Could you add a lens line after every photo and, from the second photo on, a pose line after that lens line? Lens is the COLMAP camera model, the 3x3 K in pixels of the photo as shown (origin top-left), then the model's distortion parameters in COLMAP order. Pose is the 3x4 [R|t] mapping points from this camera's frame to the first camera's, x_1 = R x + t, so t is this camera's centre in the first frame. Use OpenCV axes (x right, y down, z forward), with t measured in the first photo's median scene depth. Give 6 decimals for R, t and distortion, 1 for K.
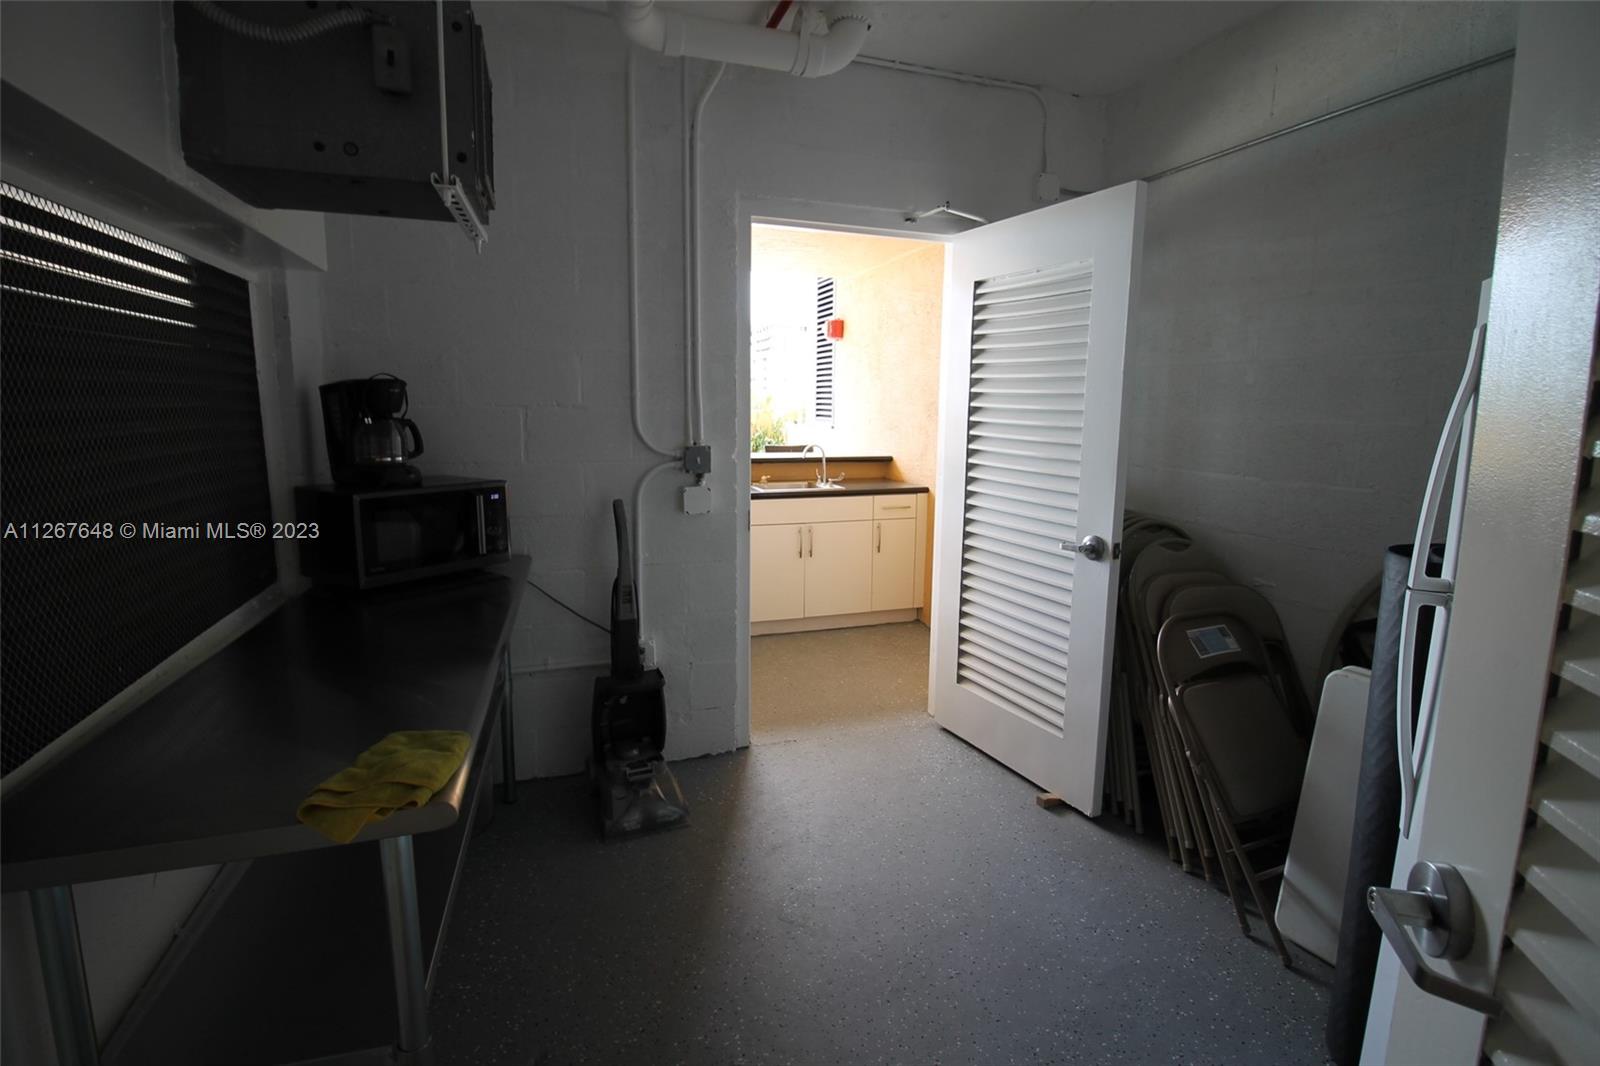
lens RADIAL K [[764.8, 0, 800.4], [0, 764.8, 530.7], [0, 0, 1]] dist [-0.000071, -0.011927]
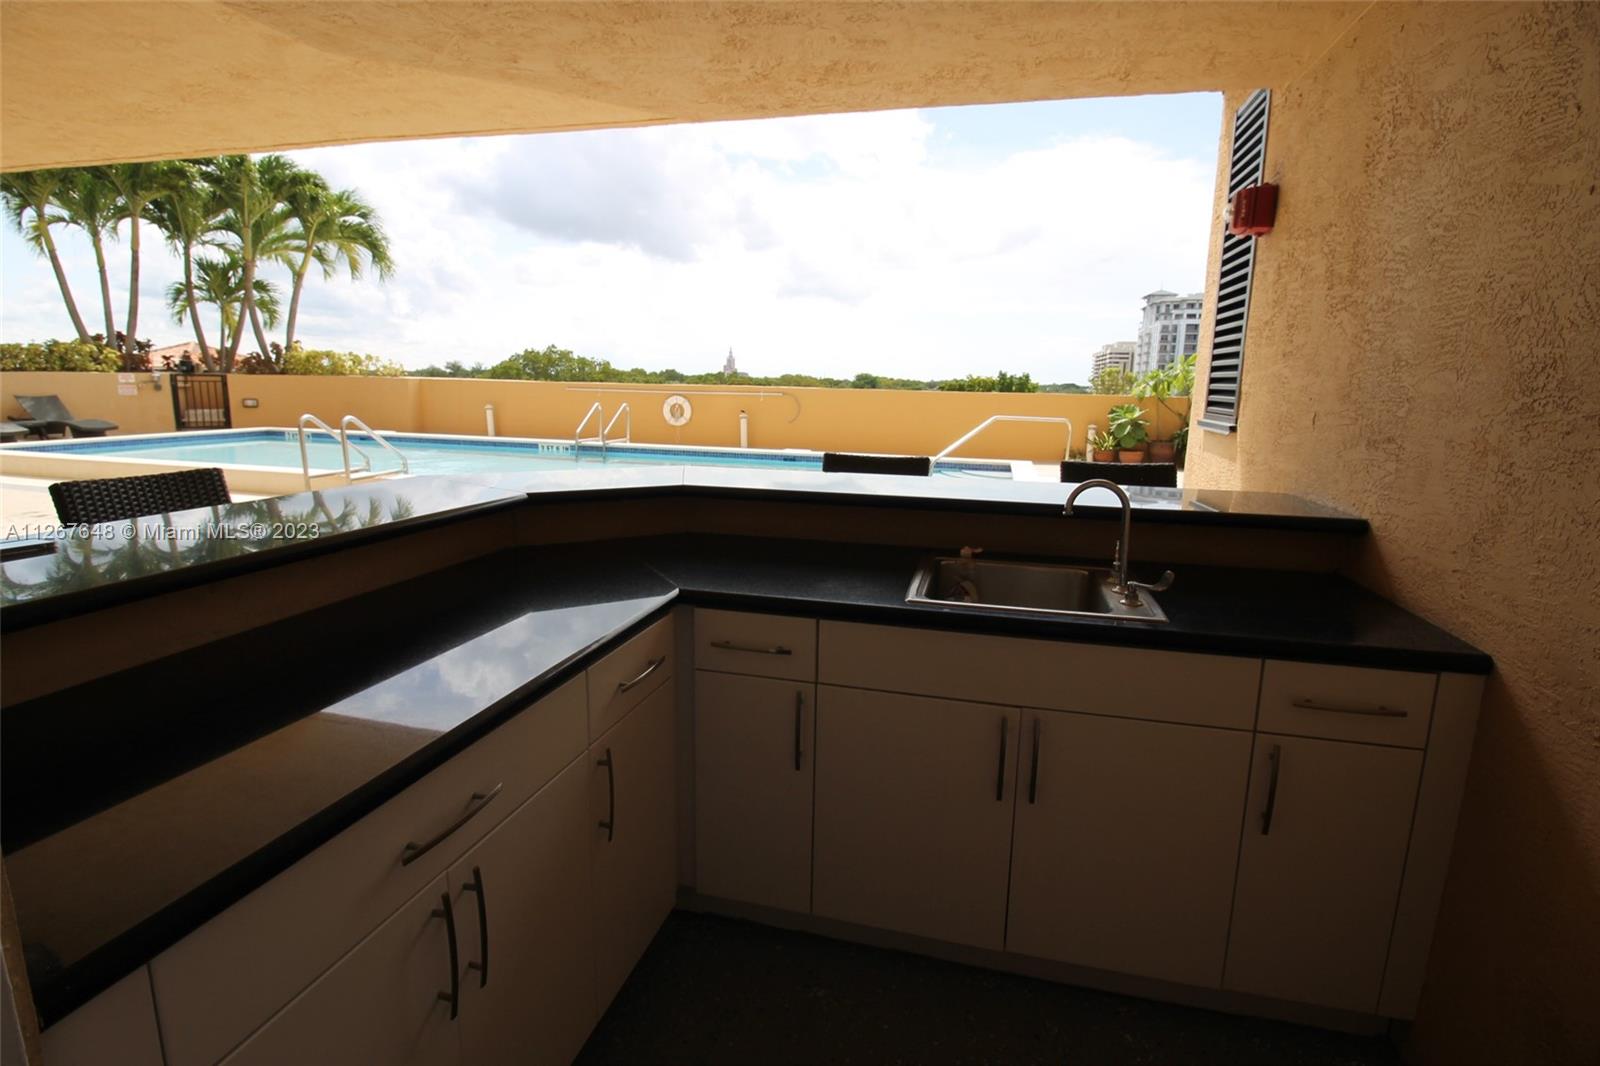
lens RADIAL K [[764.8, 0, 799.0], [0, 764.8, 522.0], [0, 0, 1]] dist [-0.000071, -0.011927]
pose [[0.838878, 0.102403, -0.534601, 0.095991], [-0.102070, 0.994316, 0.030298, -0.090439], [0.534665, 0.029150, 0.844561, 0.618364]]
